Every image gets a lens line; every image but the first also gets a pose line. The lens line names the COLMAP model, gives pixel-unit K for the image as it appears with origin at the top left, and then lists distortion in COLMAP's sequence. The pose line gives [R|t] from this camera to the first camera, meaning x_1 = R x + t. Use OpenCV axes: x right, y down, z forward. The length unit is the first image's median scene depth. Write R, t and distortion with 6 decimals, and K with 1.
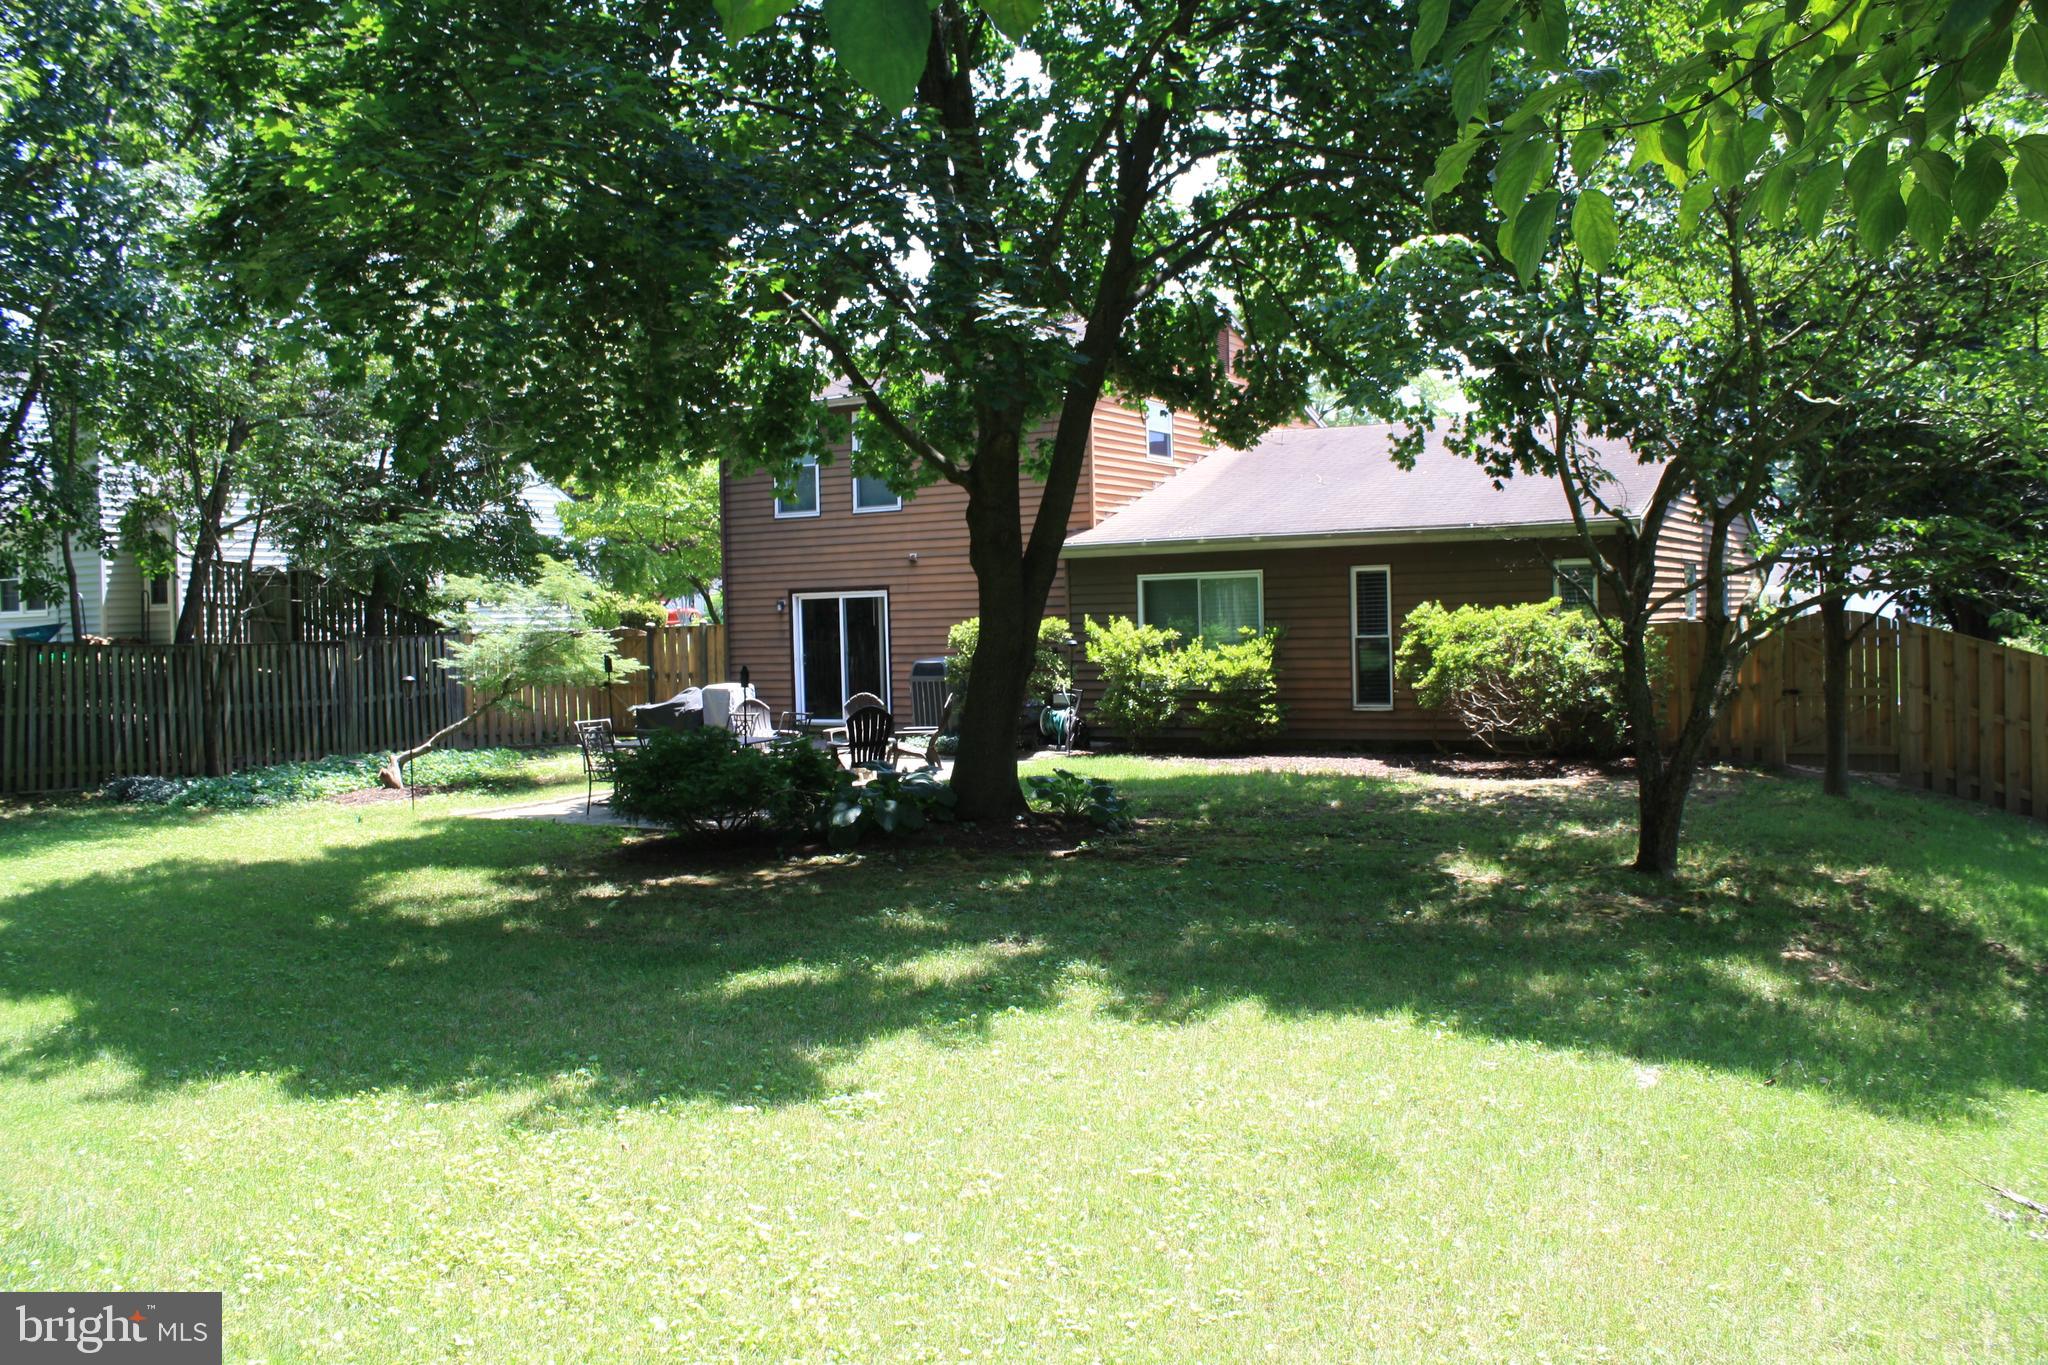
lens RADIAL K [[1759.3, 0, 1026.0], [0, 1759.3, 683.8], [0, 0, 1]] dist [-0.150395, 0.129624]
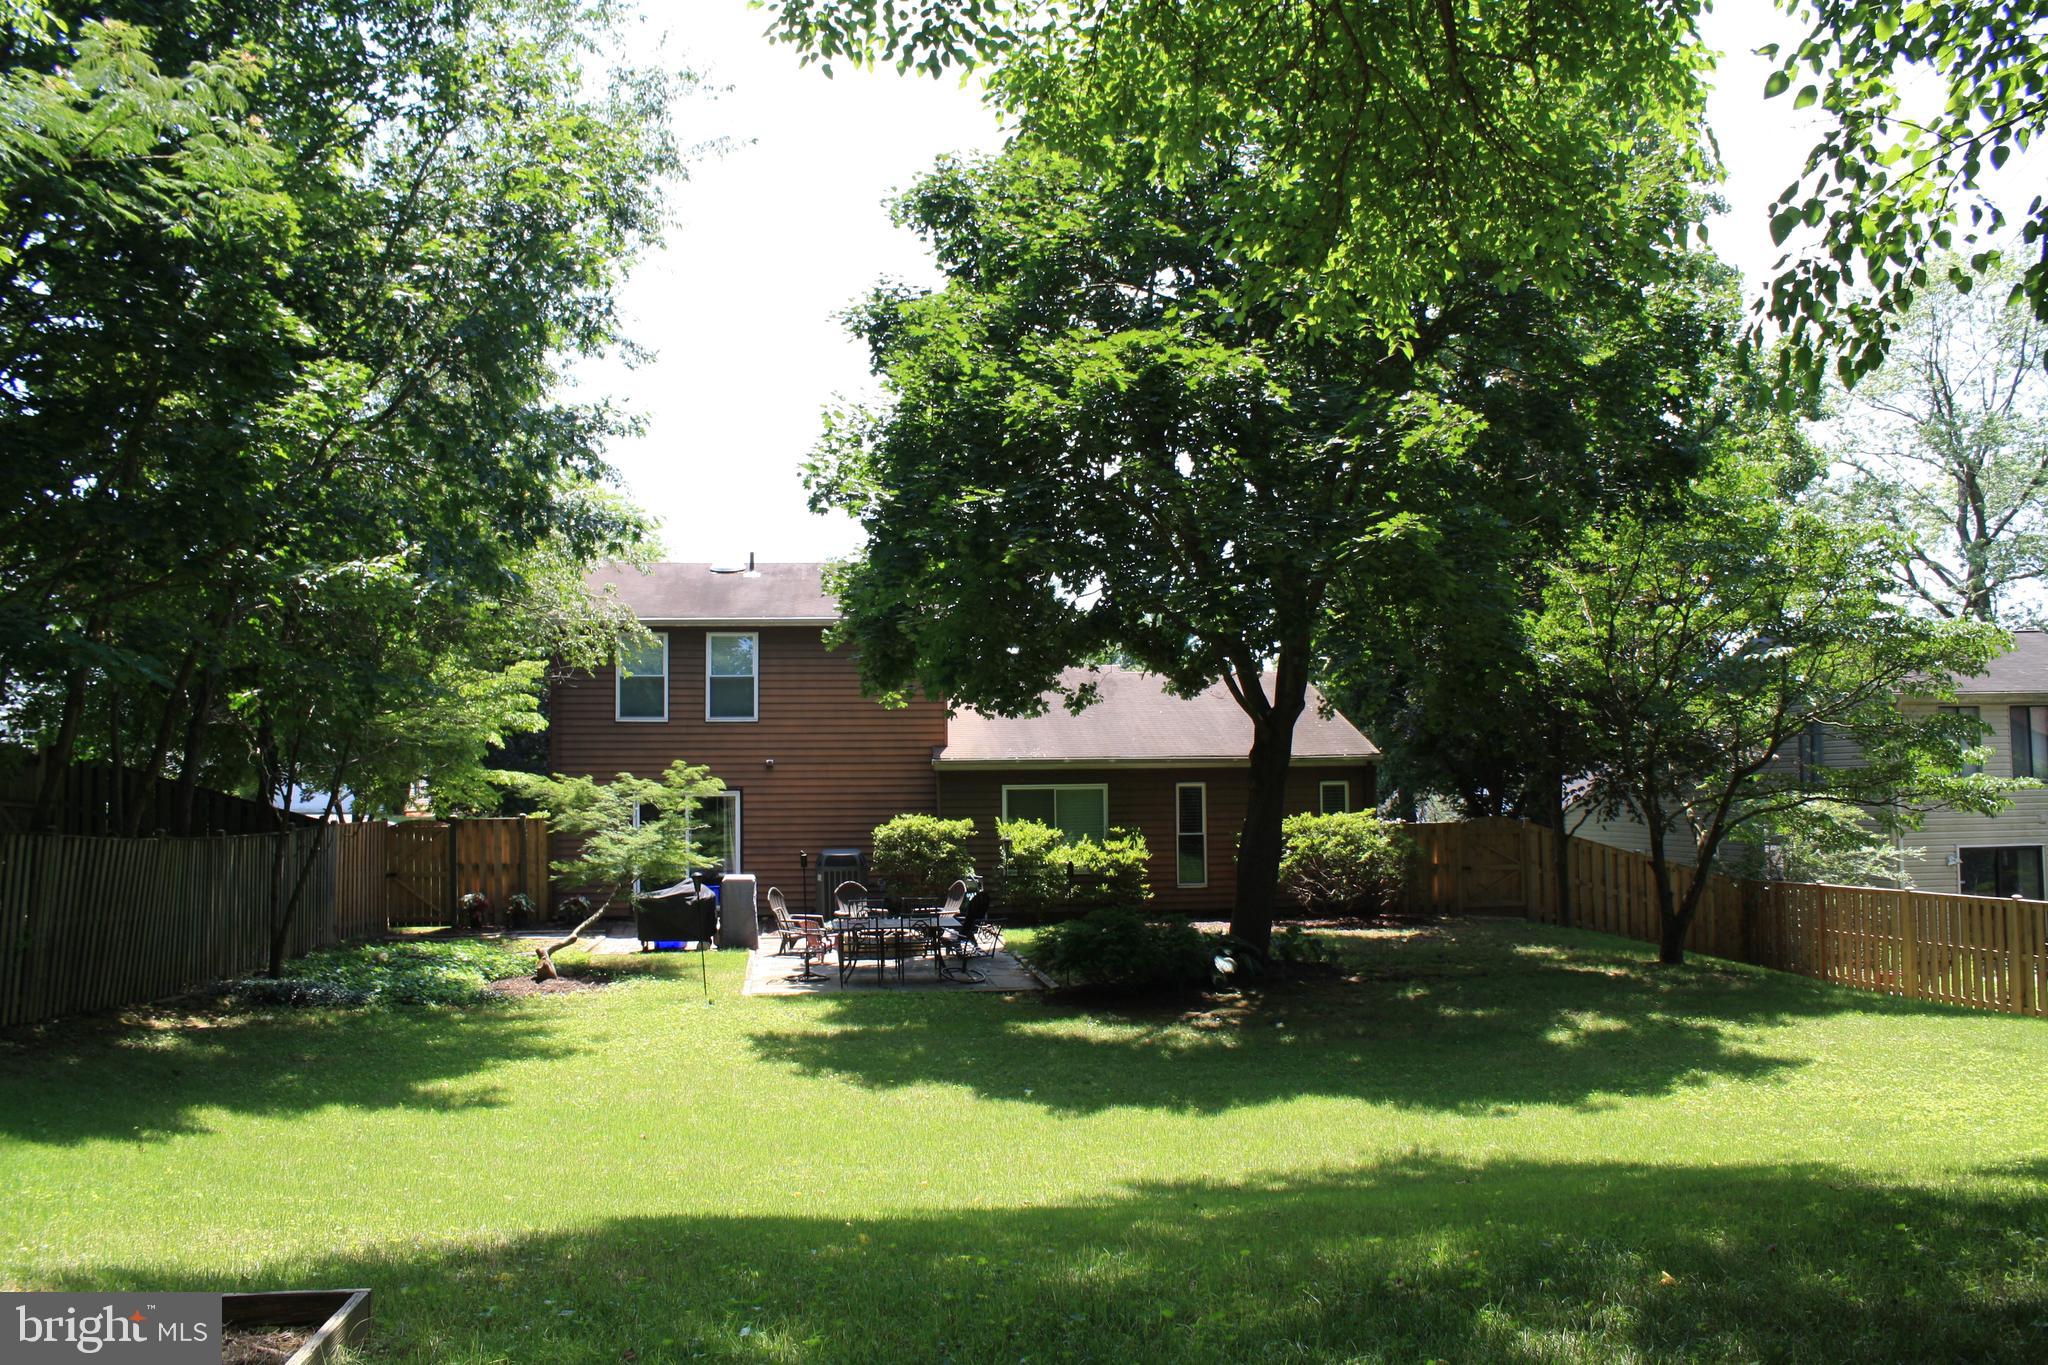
lens RADIAL K [[1759.3, 0, 1047.5], [0, 1759.3, 642.1], [0, 0, 1]] dist [-0.150395, 0.129624]
pose [[0.795575, 0.069577, 0.601847, -0.689126], [0.011854, 0.991406, -0.130283, 0.001611], [-0.605739, 0.110784, 0.787913, -0.031459]]
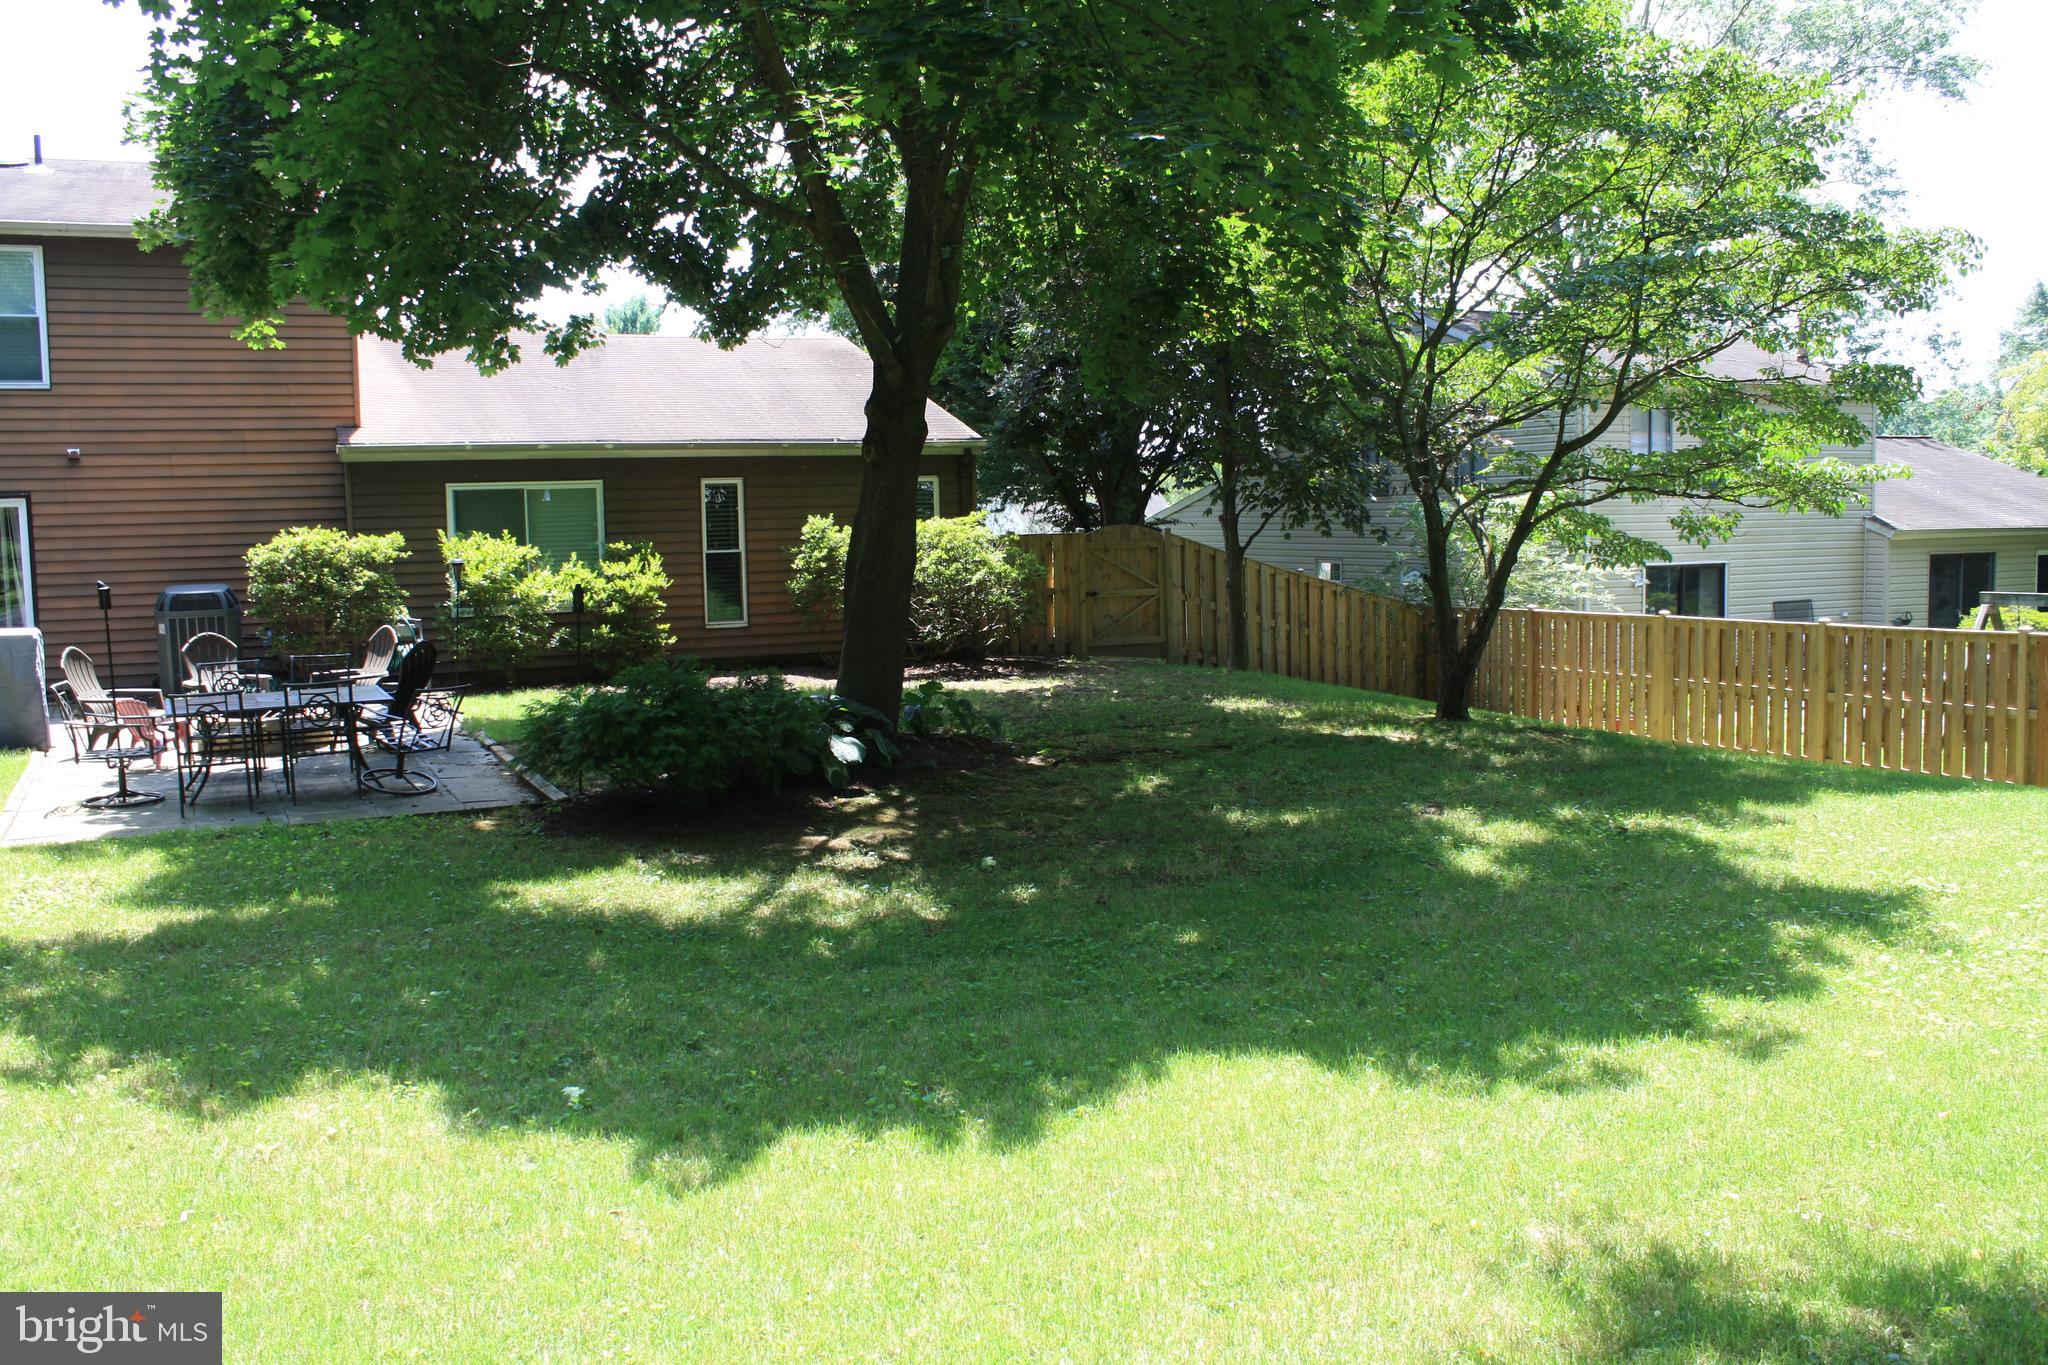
lens RADIAL K [[1759.3, 0, 1022.5], [0, 1759.3, 682.8], [0, 0, 1]] dist [-0.150395, 0.129624]
pose [[0.577436, -0.058952, 0.814305, -0.471602], [0.035680, 0.998259, 0.046968, 0.005589], [-0.815656, 0.001934, 0.578534, 0.286190]]
